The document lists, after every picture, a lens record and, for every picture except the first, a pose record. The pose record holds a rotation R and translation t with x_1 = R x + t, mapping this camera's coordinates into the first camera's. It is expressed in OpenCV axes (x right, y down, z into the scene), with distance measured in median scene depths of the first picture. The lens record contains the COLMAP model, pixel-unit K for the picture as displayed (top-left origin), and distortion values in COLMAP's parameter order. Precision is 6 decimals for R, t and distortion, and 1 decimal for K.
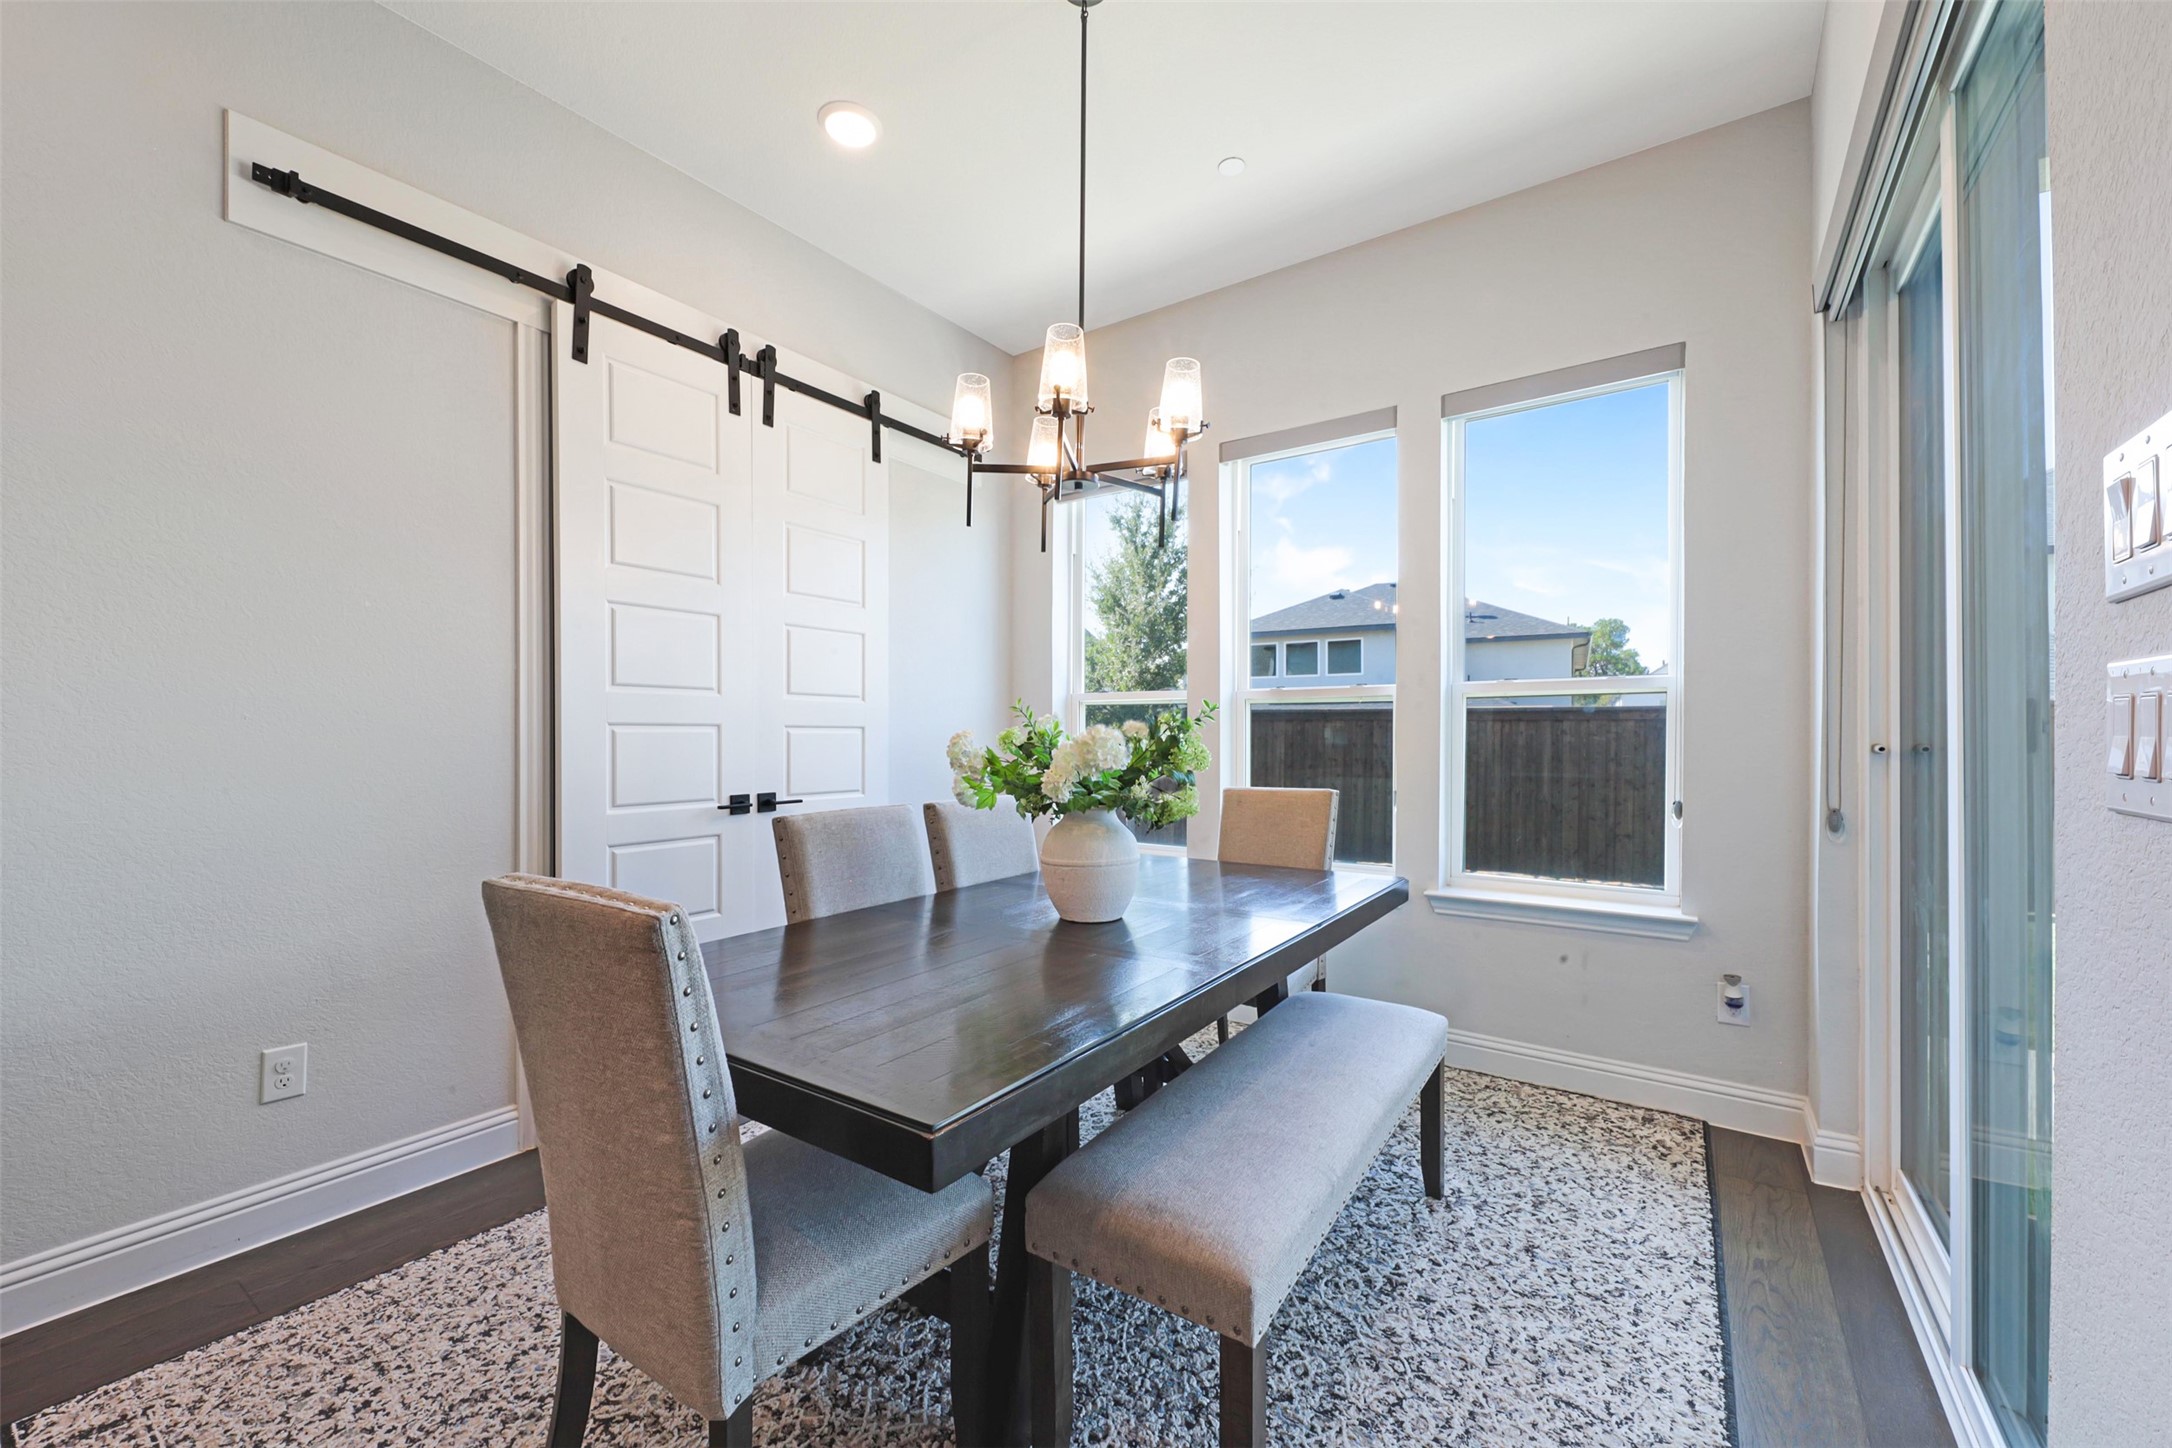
lens RADIAL K [[842.4, 0, 1119.9], [0, 842.4, 736.3], [0, 0, 1]] dist [-0.007026, -0.000531]
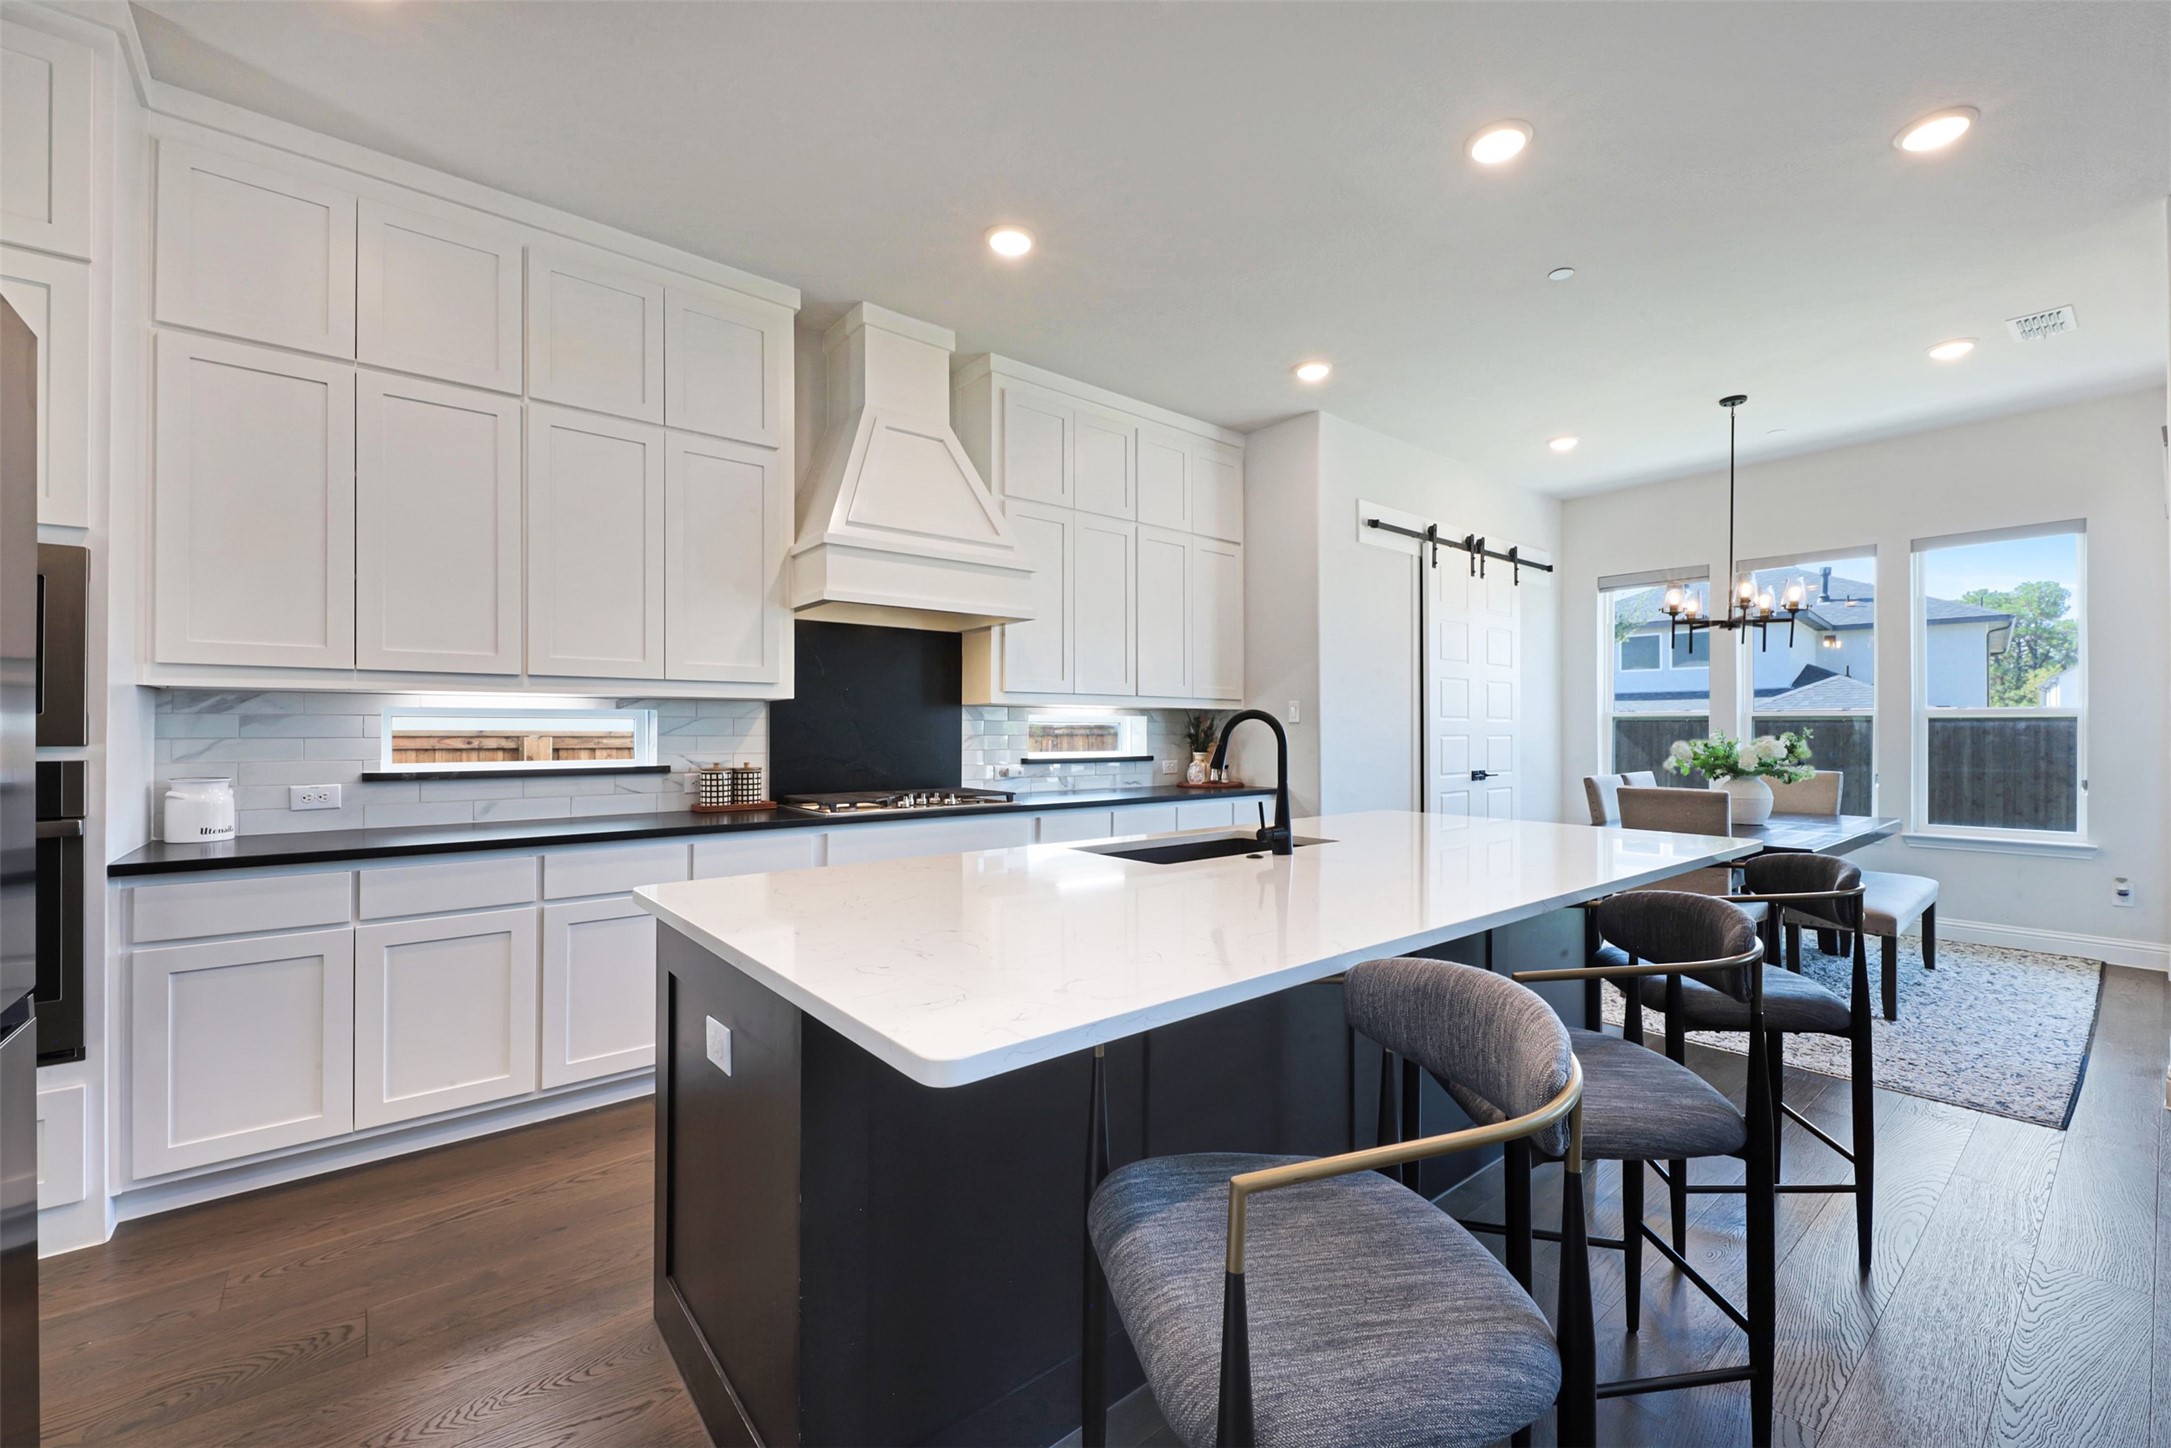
lens RADIAL K [[884.8, 0, 1085.5], [0, 884.8, 724.0], [0, 0, 1]] dist [0.000796, -0.006232]
pose [[0.955109, -0.004358, -0.296222, -0.716551], [0.002404, 0.999973, -0.006961, -0.027256], [0.296244, 0.005936, 0.955094, -1.249756]]
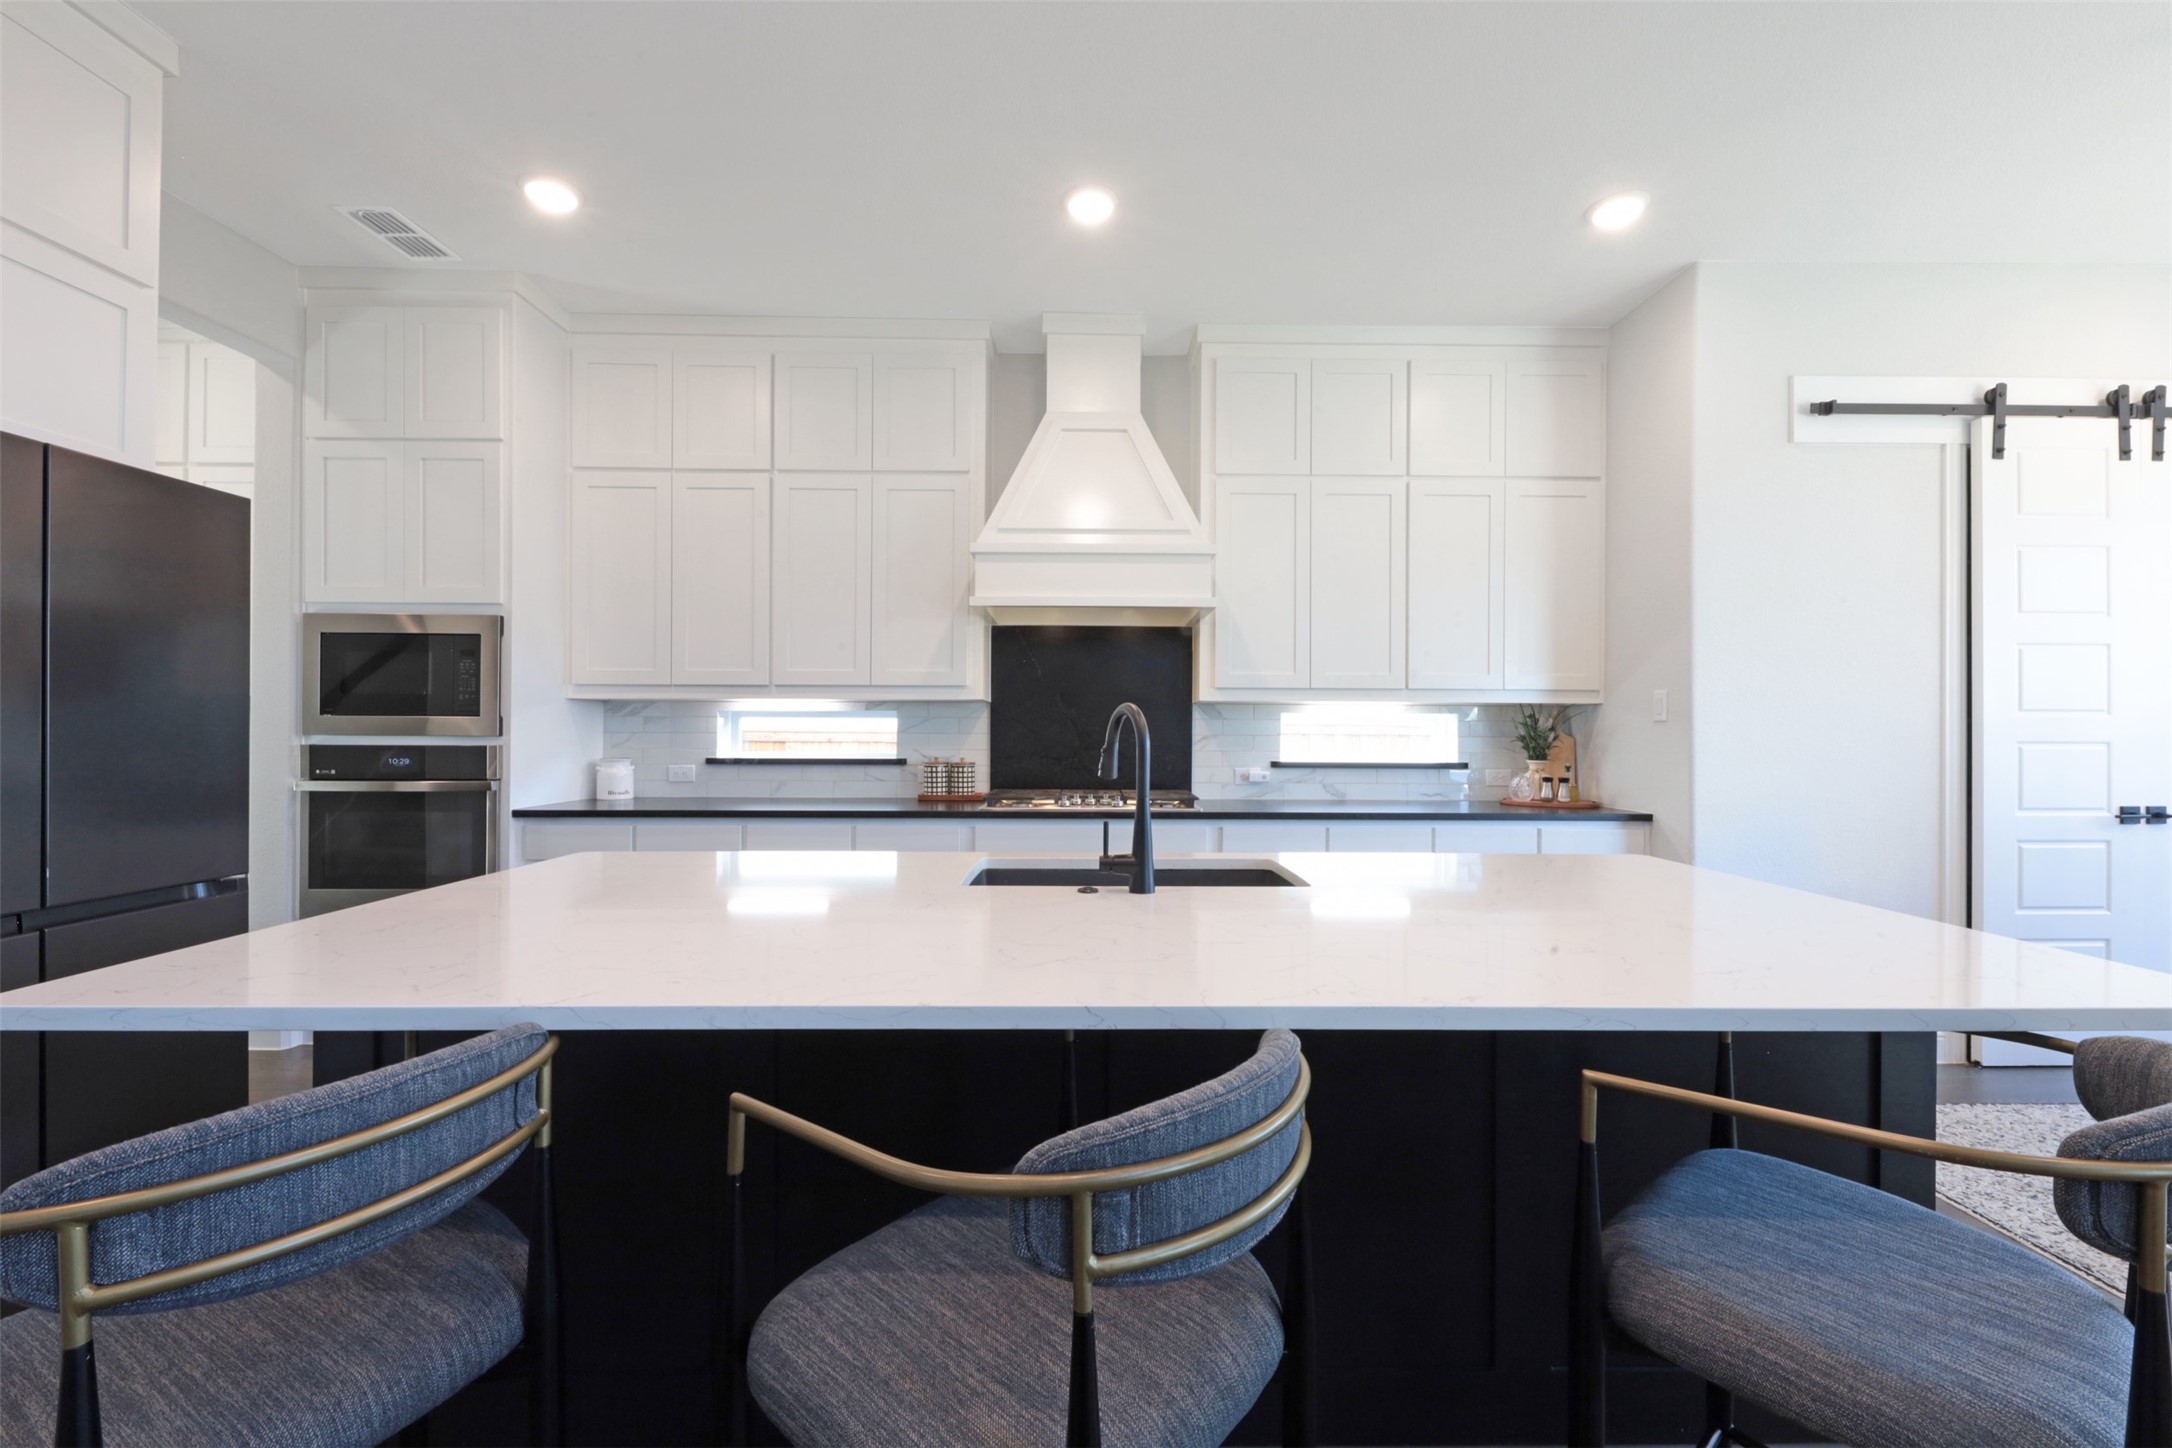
lens RADIAL K [[850.2, 0, 1086.0], [0, 850.2, 724.0], [0, 0, 1]] dist [0.000403, -0.000114]
pose [[0.558175, -0.004769, -0.829710, -0.299190], [-0.002713, 0.999968, -0.007572, -0.025863], [0.829719, 0.006477, 0.558144, -0.760337]]
